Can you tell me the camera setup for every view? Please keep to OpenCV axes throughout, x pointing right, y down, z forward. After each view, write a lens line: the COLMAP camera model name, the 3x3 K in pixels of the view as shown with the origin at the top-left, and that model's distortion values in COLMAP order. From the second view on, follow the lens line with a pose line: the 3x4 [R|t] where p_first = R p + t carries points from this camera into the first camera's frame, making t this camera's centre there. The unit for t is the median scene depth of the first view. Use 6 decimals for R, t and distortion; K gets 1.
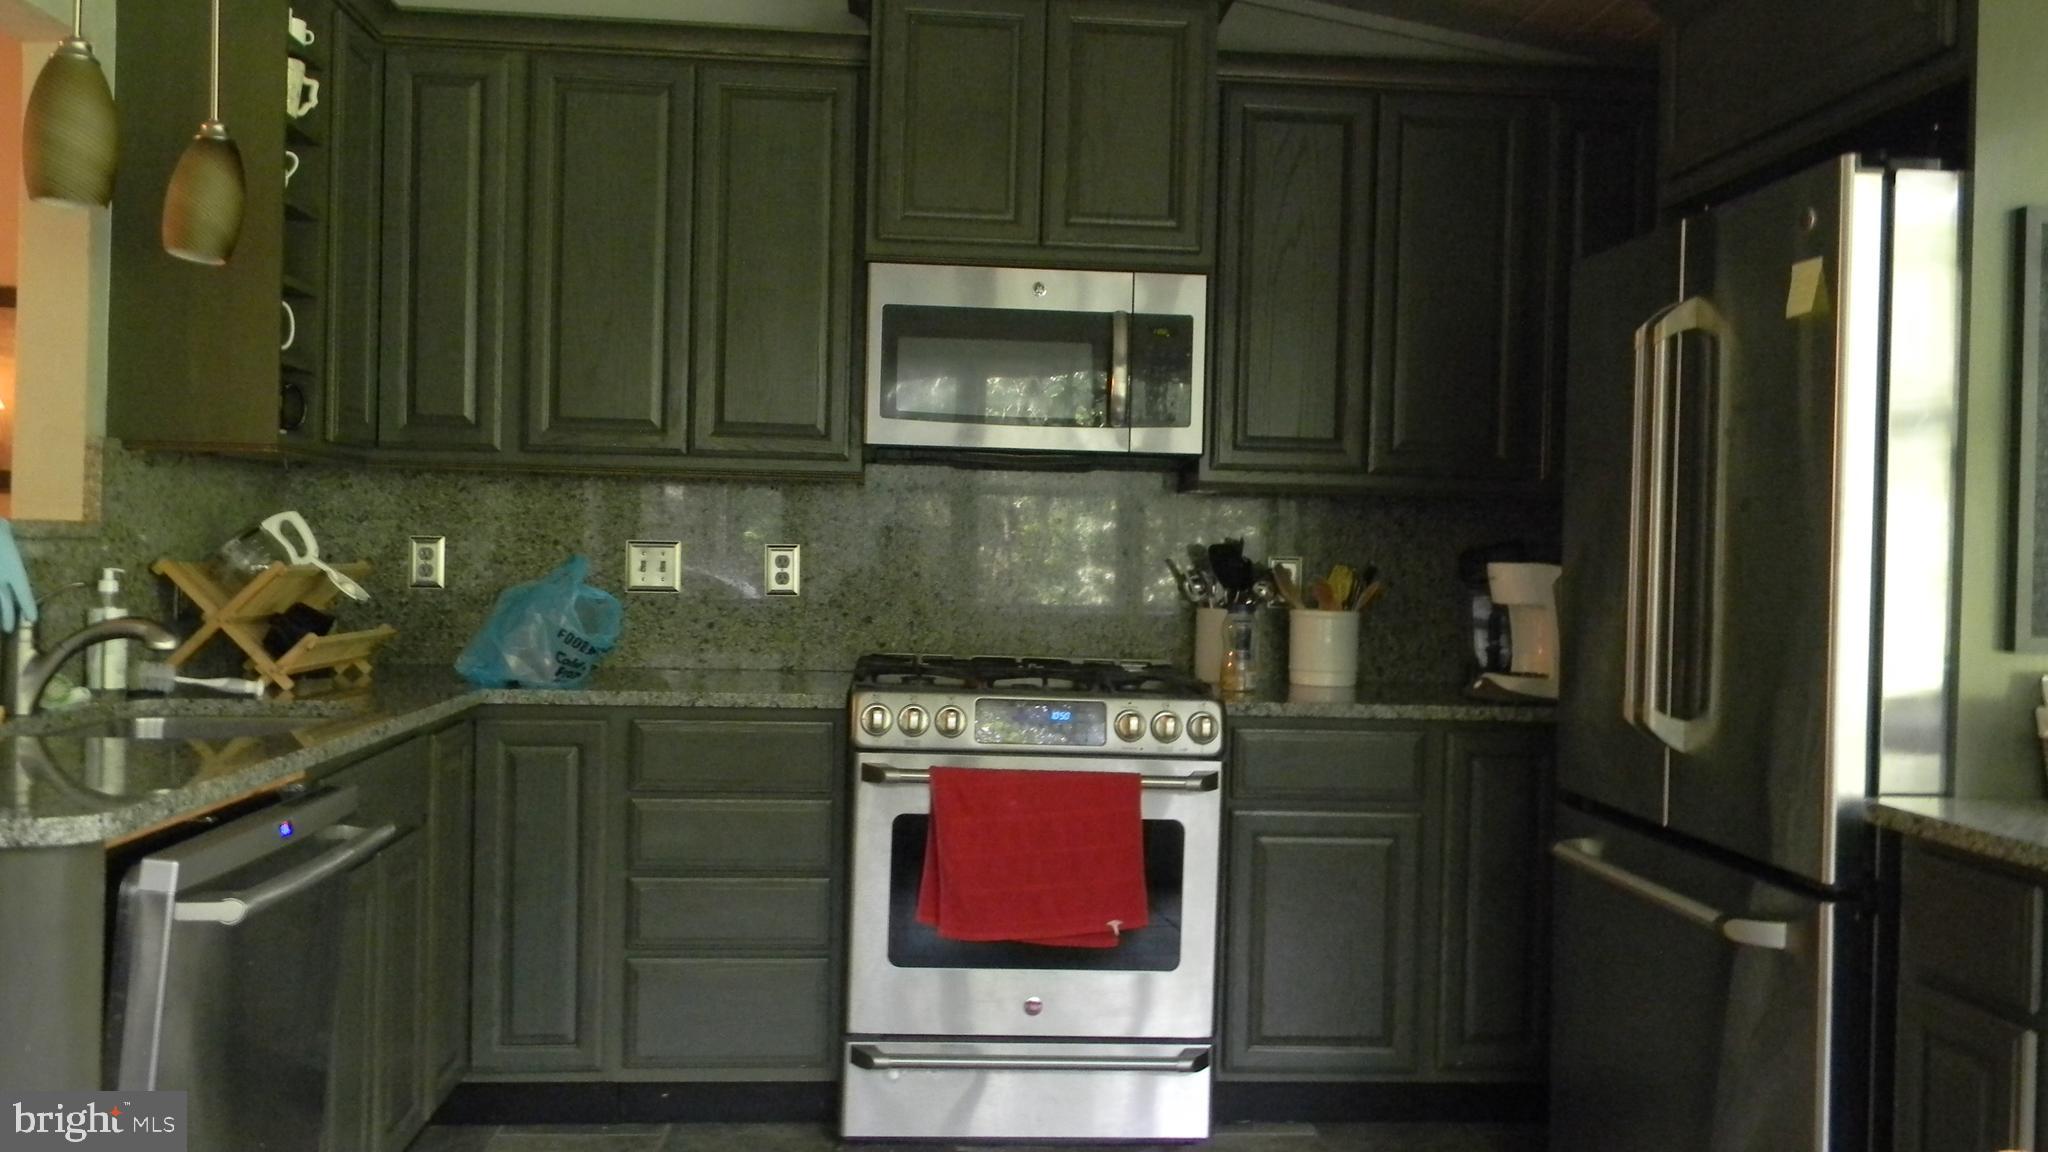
lens RADIAL K [[1596.7, 0, 1024.0], [0, 1596.7, 576.0], [0, 0, 1]] dist [0.000887, -0.000484]
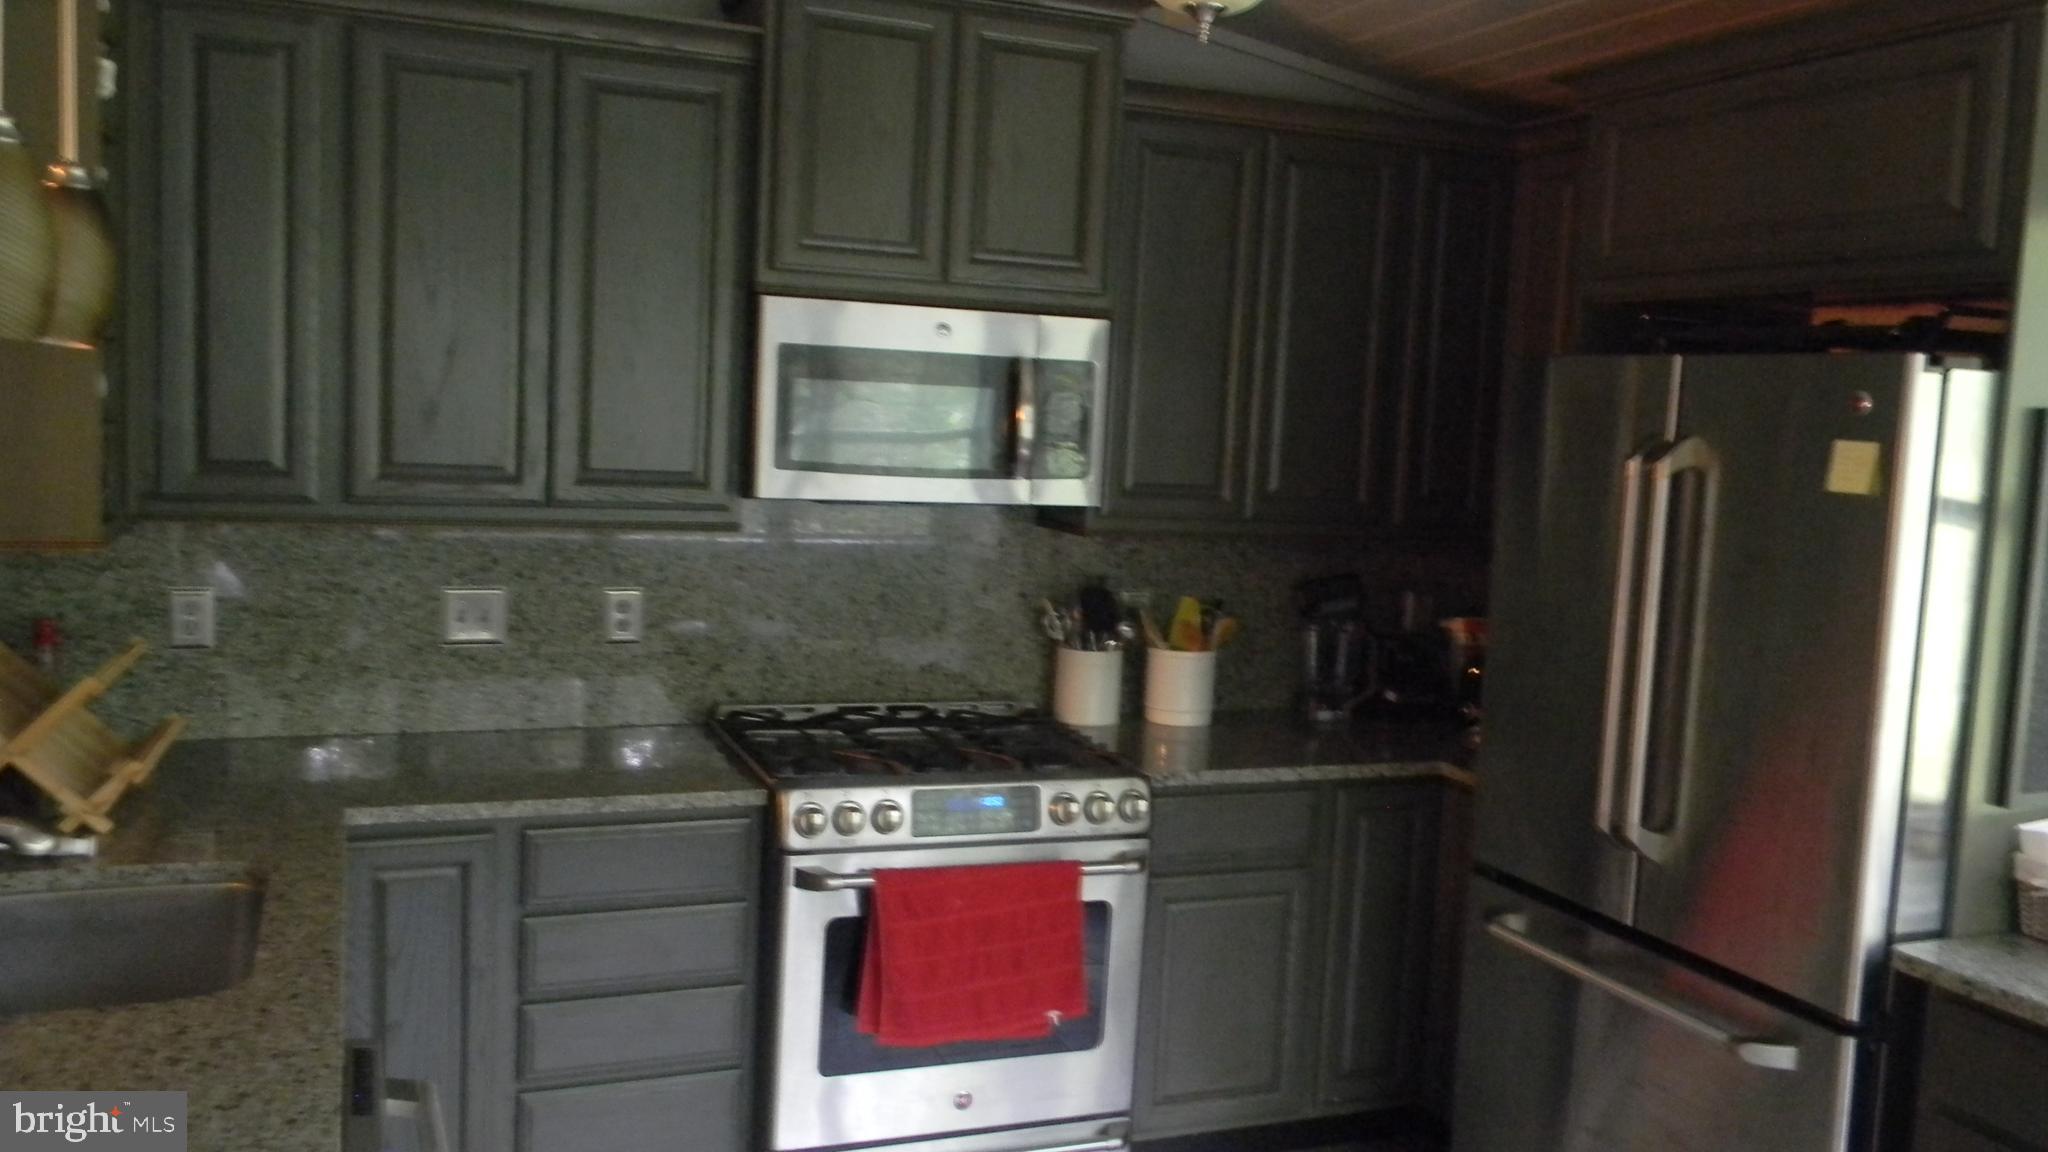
lens RADIAL K [[1612.4, 0, 1024.0], [0, 1612.4, 576.0], [0, 0, 1]] dist [0.011543, 0.000888]
pose [[0.957391, -0.008100, 0.288681, -0.219198], [-0.017742, 0.996069, 0.086789, -0.121019], [-0.288249, -0.088213, 0.953484, 0.081541]]
